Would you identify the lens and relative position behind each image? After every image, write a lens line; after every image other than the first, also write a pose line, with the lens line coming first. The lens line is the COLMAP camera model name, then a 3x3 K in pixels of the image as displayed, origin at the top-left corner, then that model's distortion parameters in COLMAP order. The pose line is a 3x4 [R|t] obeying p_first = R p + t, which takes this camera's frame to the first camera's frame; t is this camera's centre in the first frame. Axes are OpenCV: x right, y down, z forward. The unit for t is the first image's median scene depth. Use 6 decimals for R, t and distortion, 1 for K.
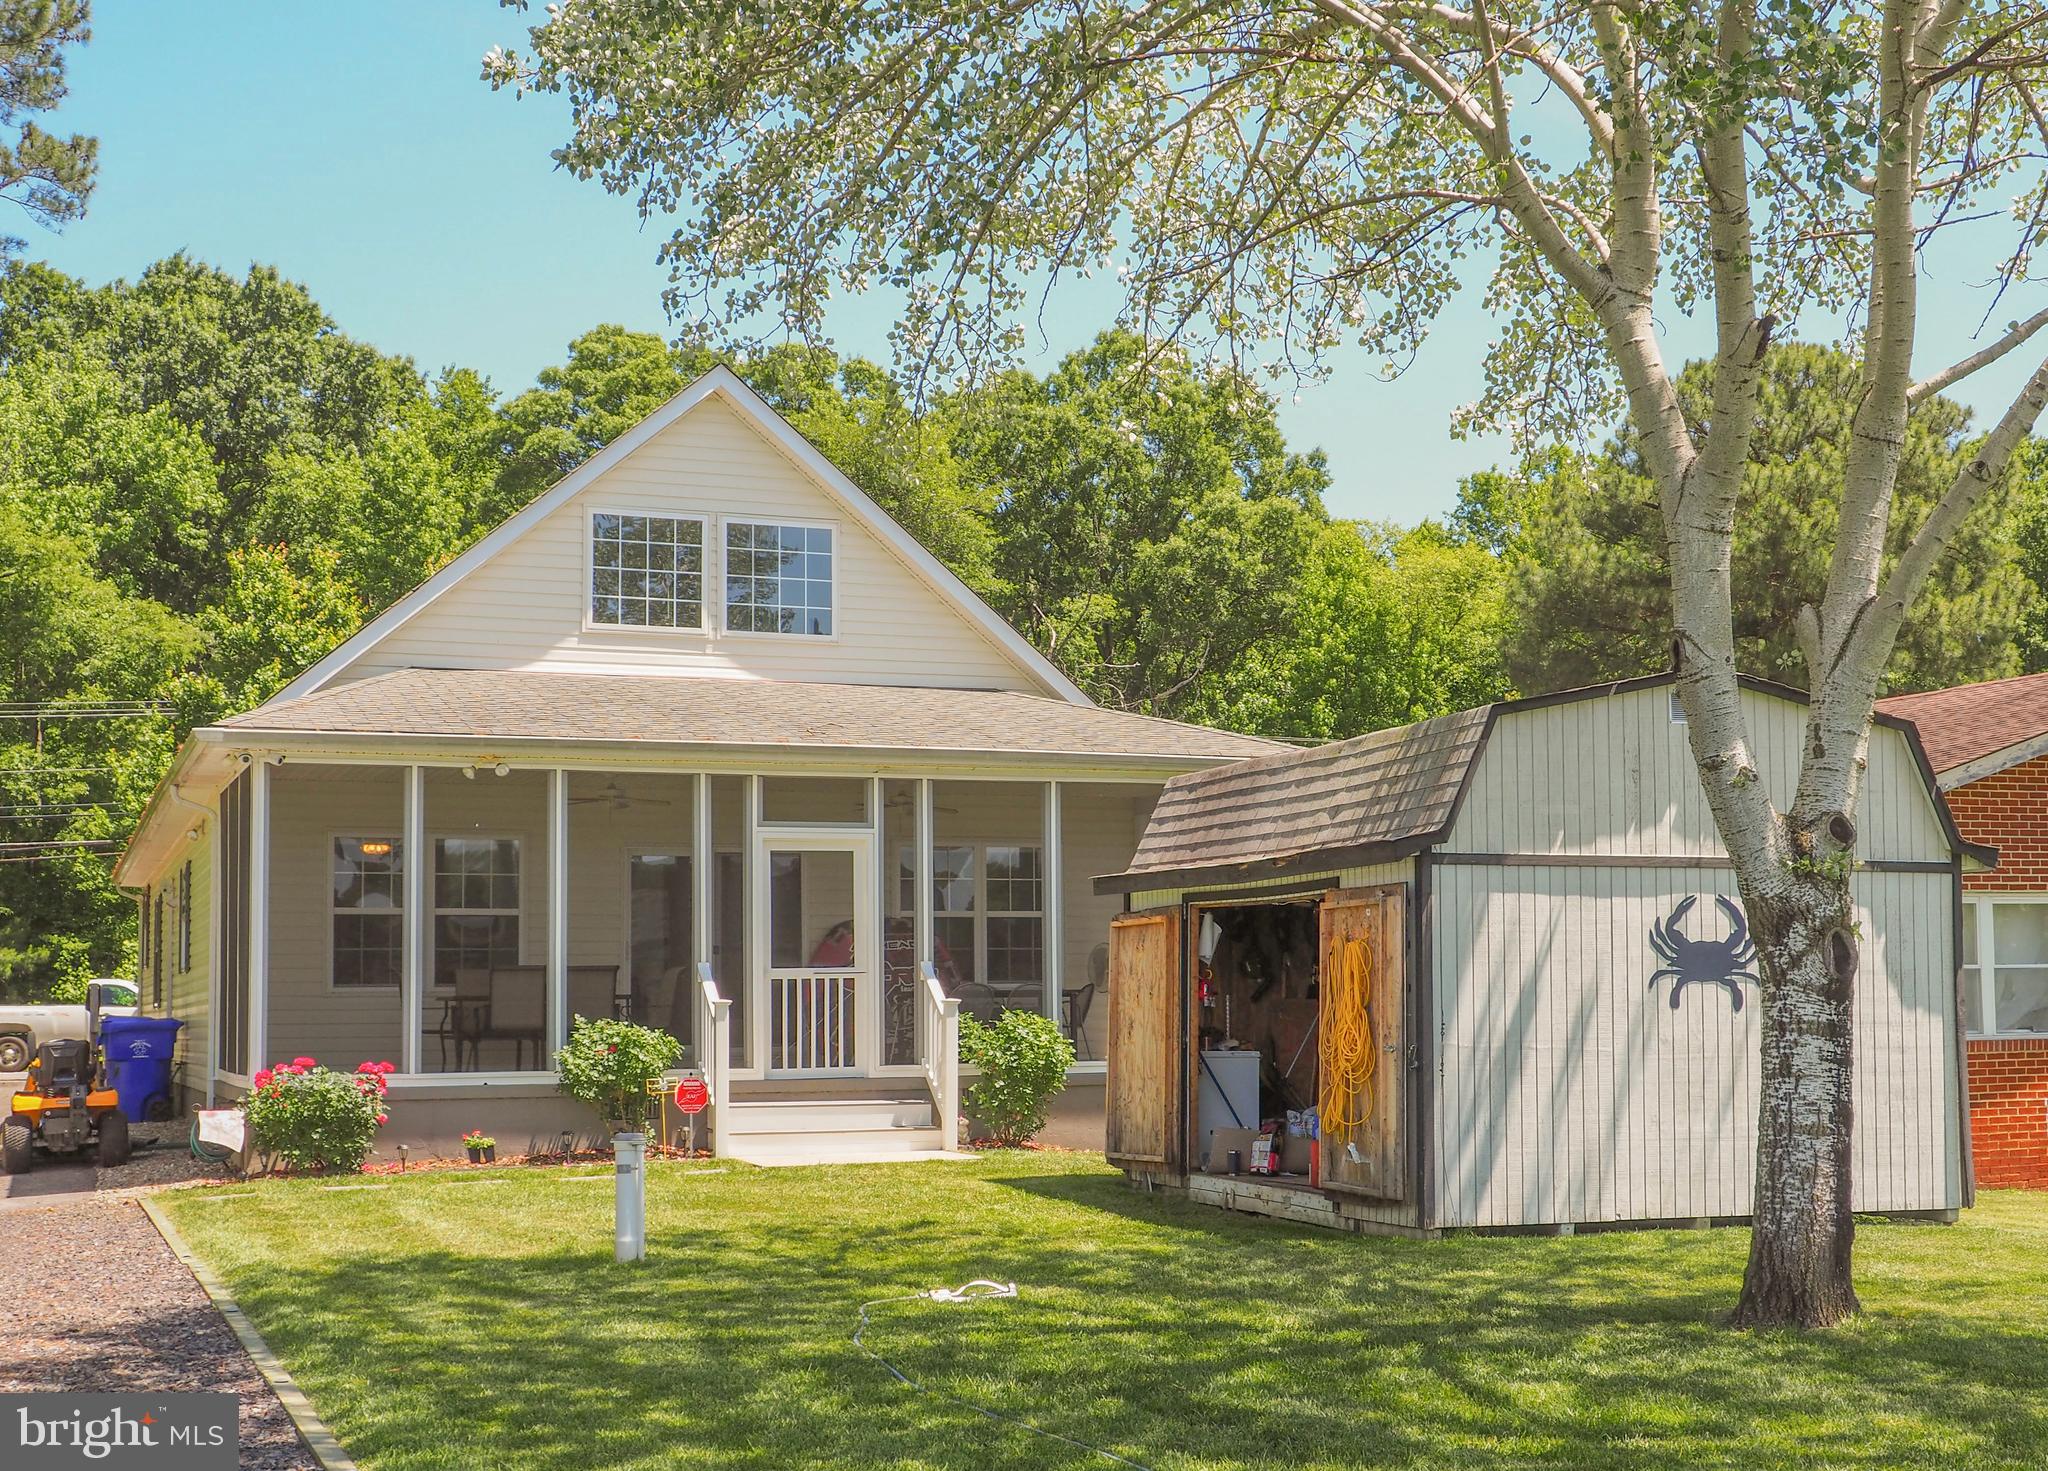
lens RADIAL K [[2848.0, 0, 1025.0], [0, 2848.0, 826.8], [0, 0, 1]] dist [0.036739, -0.064713]
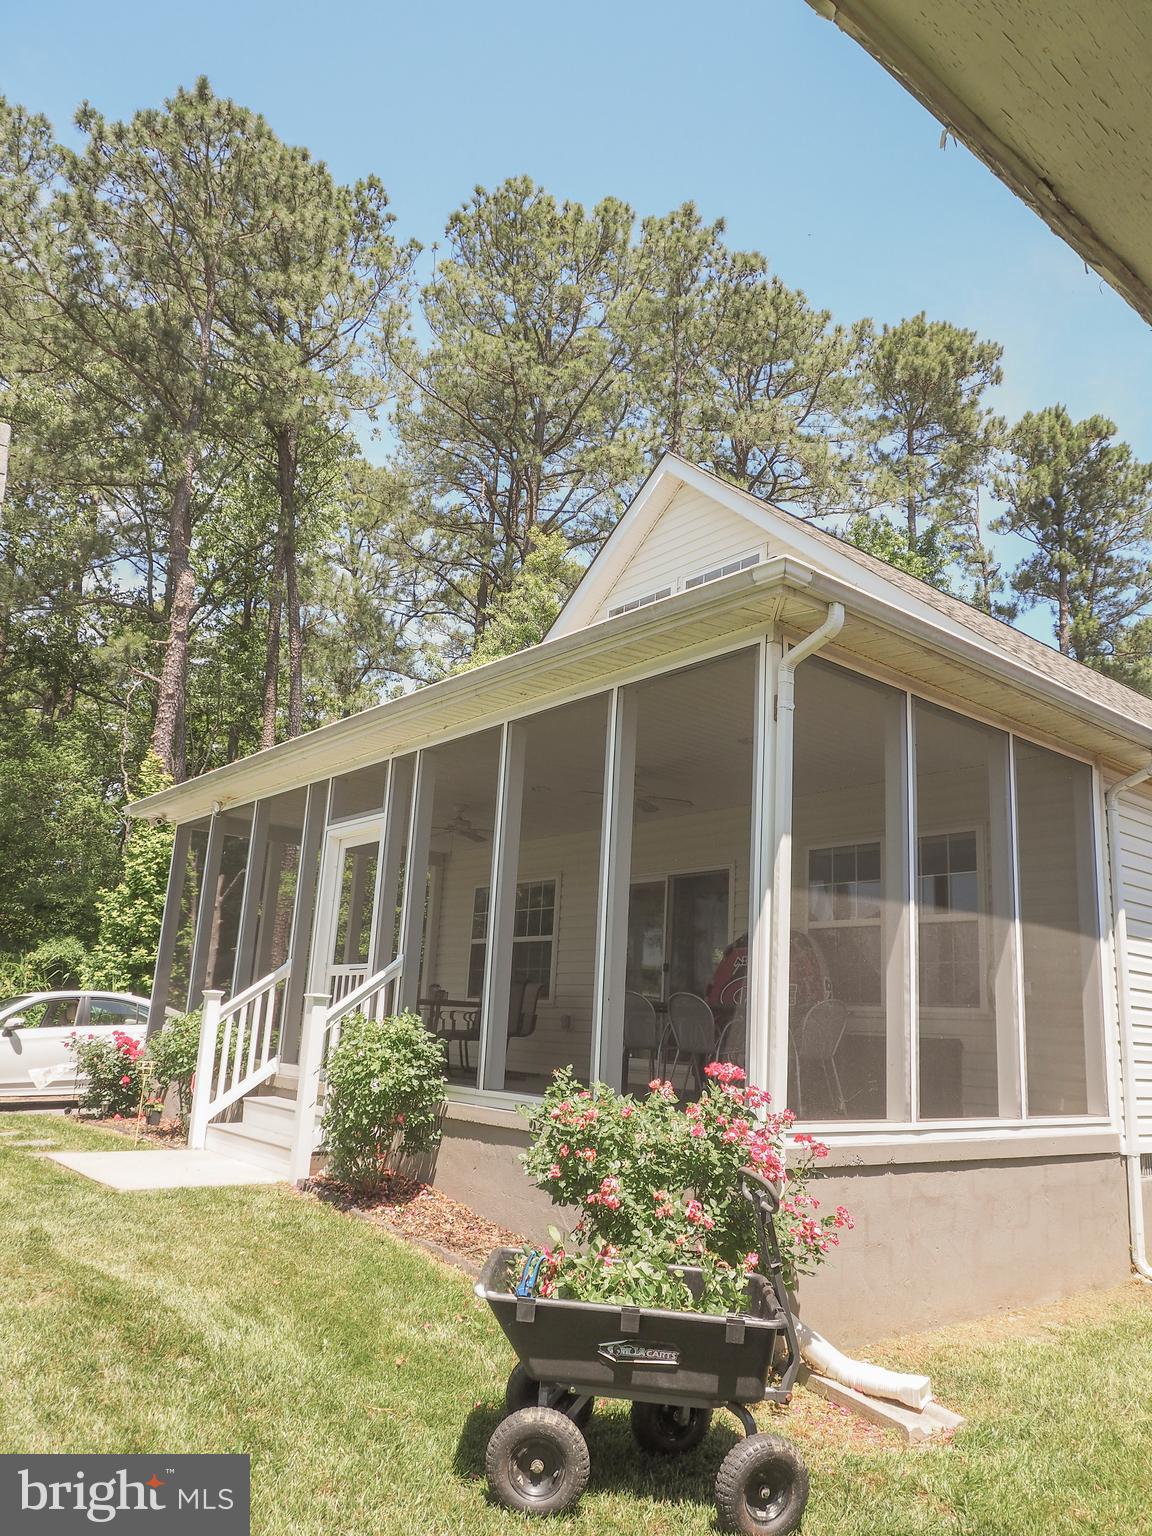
lens RADIAL K [[1097.9, 0, 580.2], [0, 1097.9, 776.0], [0, 0, 1]] dist [-0.011858, -0.000520]
pose [[0.293791, -0.188423, -0.937114, 0.306034], [0.006420, 0.980746, -0.195183, 0.059766], [0.955848, 0.051327, 0.289344, 0.959351]]
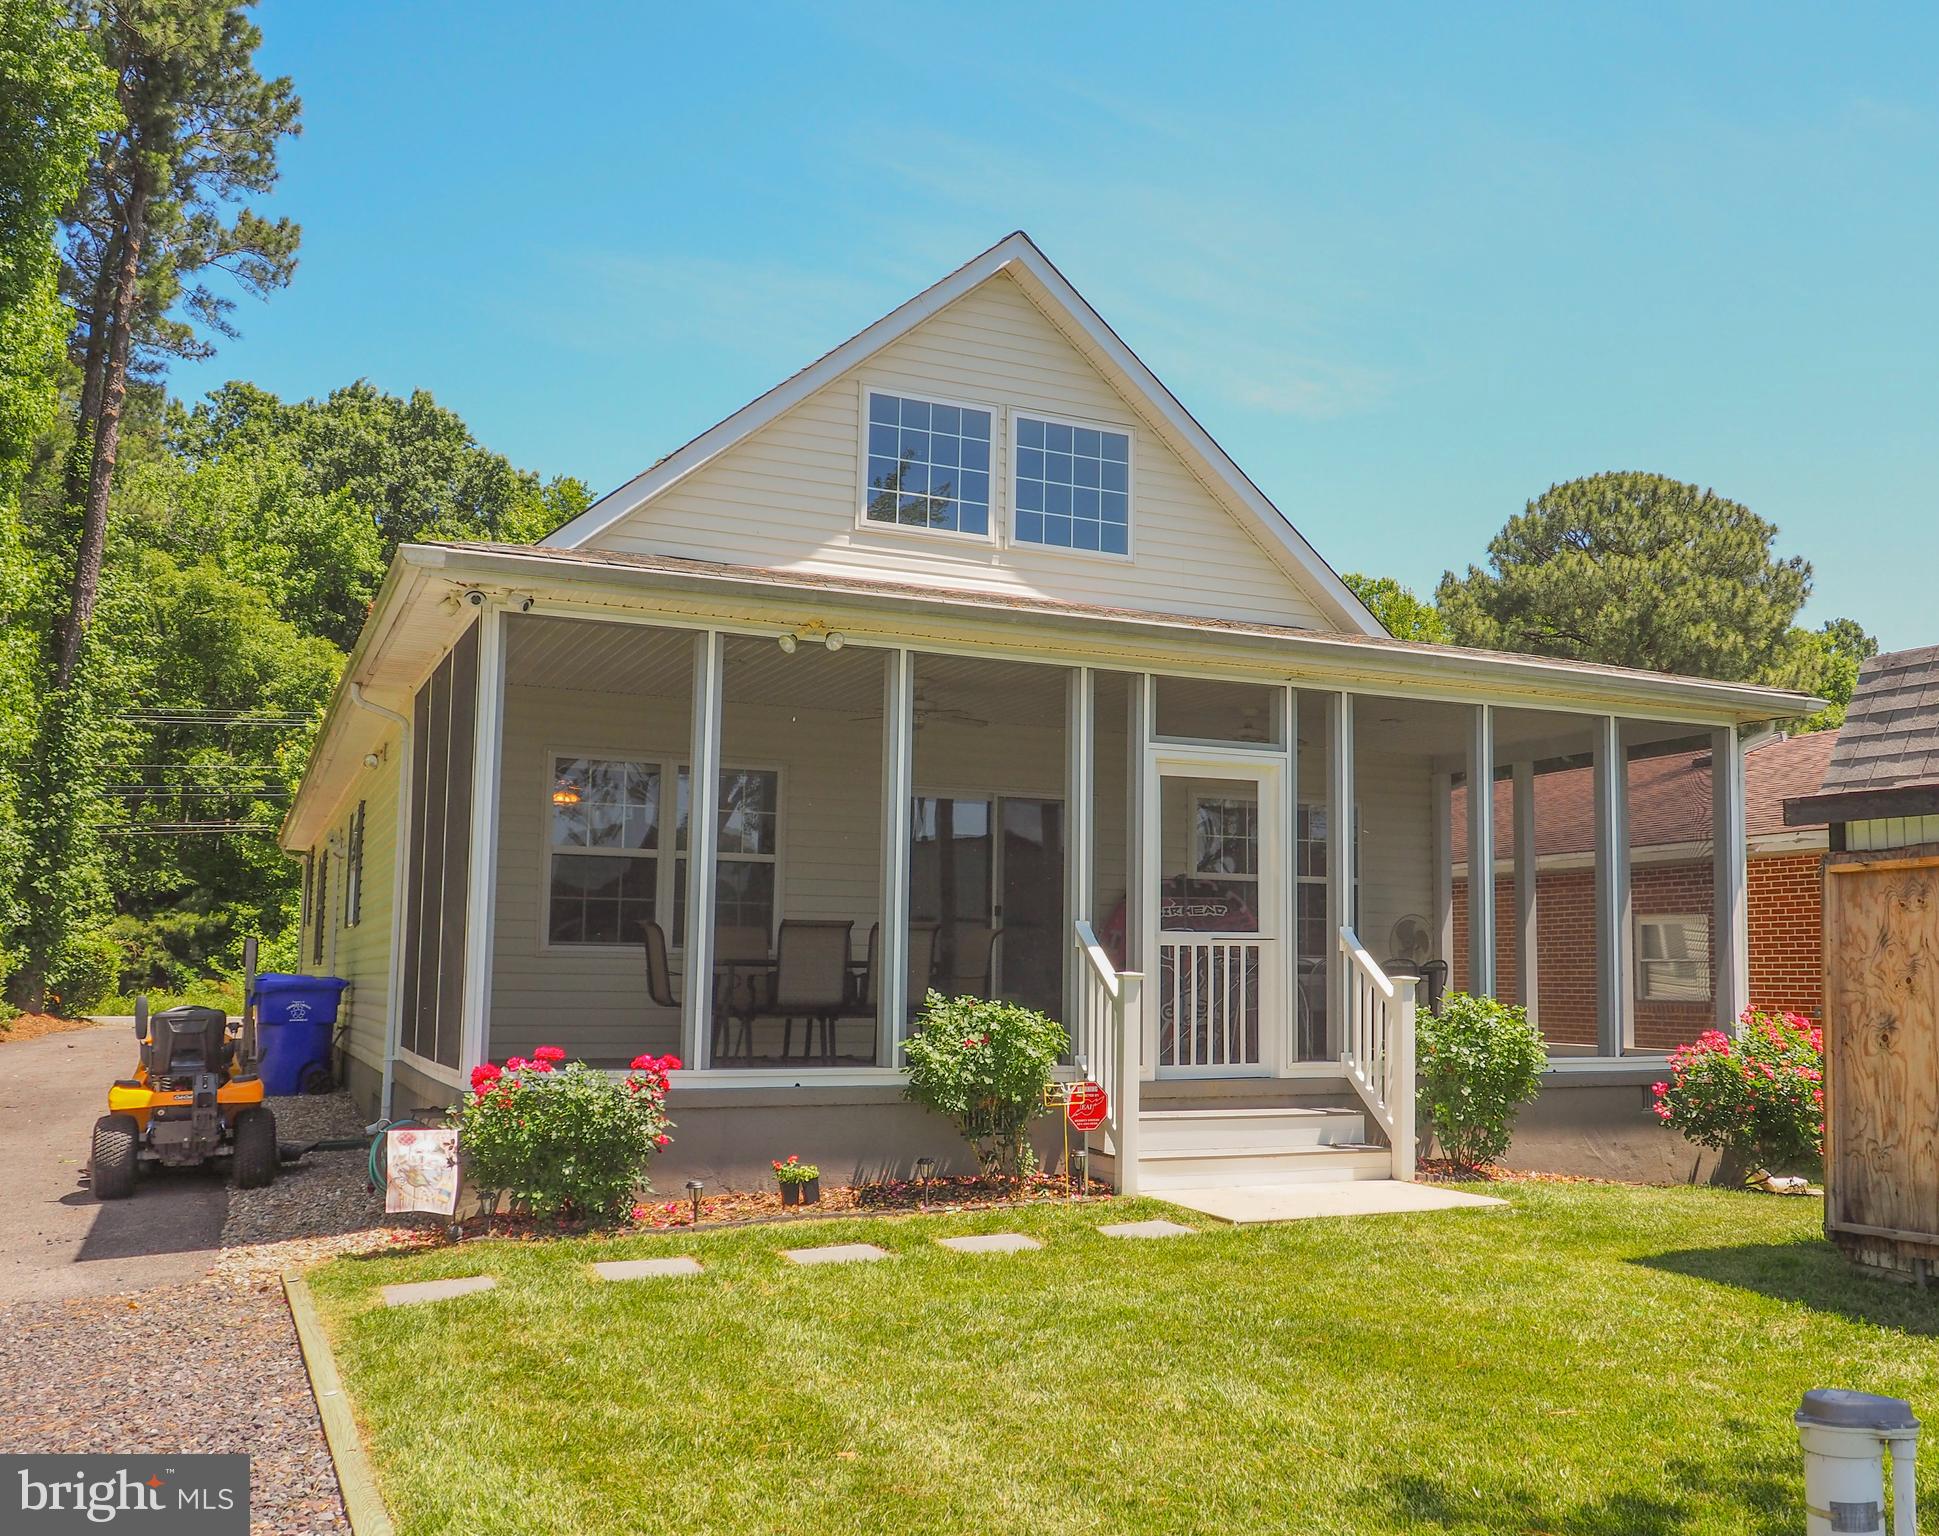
lens RADIAL K [[1866.1, 0, 1049.9], [0, 1866.1, 772.4], [0, 0, 1]] dist [-0.007345, -0.003605]
pose [[0.996529, 0.028198, 0.078321, -0.156466], [-0.024598, 0.998612, -0.046563, 0.031277], [-0.079526, 0.044475, 0.995840, 0.504876]]
